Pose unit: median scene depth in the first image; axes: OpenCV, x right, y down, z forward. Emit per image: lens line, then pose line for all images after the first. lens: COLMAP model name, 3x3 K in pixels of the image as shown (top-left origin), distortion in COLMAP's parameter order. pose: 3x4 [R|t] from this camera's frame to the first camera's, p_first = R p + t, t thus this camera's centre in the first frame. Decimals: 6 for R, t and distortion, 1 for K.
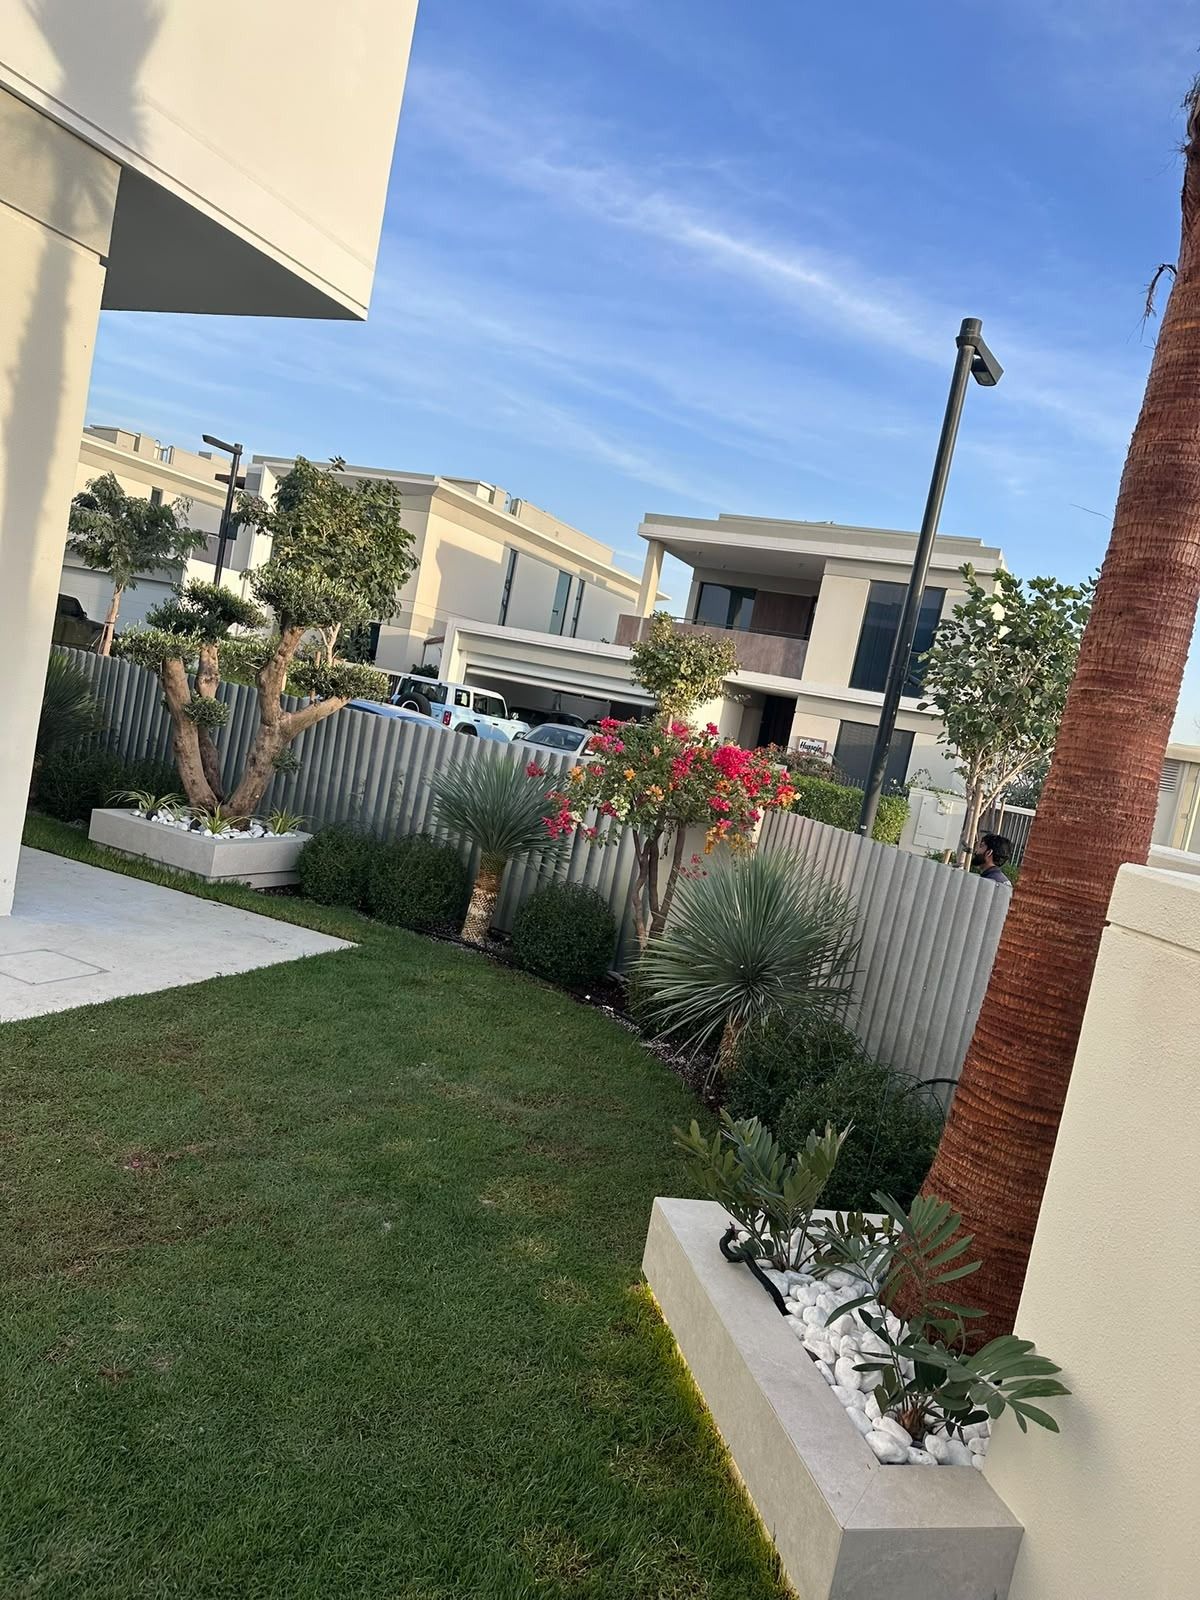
lens RADIAL K [[1129.5, 0, 590.7], [0, 1129.5, 789.2], [0, 0, 1]] dist [0.191915, -0.388561]
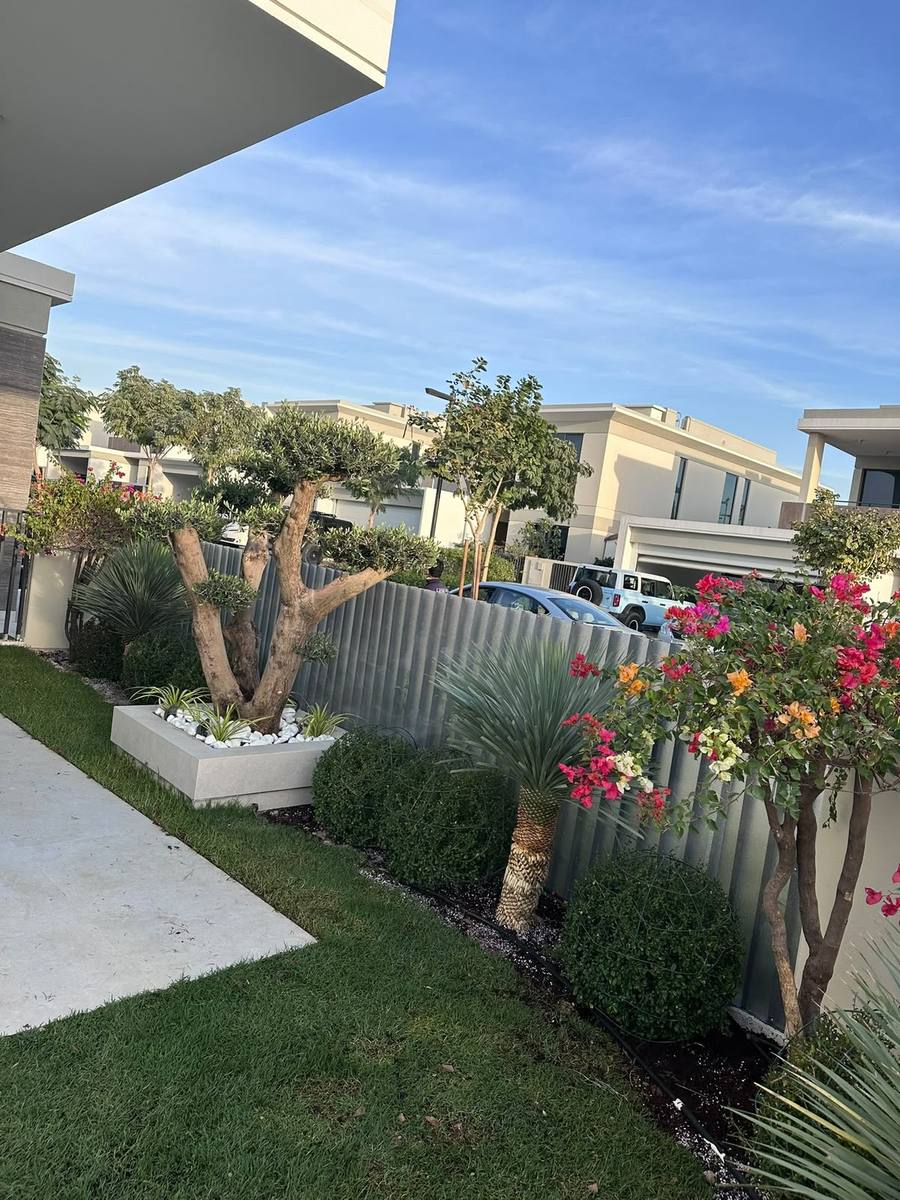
lens RADIAL K [[847.2, 0, 443.0], [0, 847.2, 591.9], [0, 0, 1]] dist [0.191915, -0.388561]
pose [[0.936321, -0.030501, -0.349818, 0.010716], [0.003466, 0.996975, -0.077649, -0.005365], [0.351128, 0.071492, 0.933594, 0.141642]]
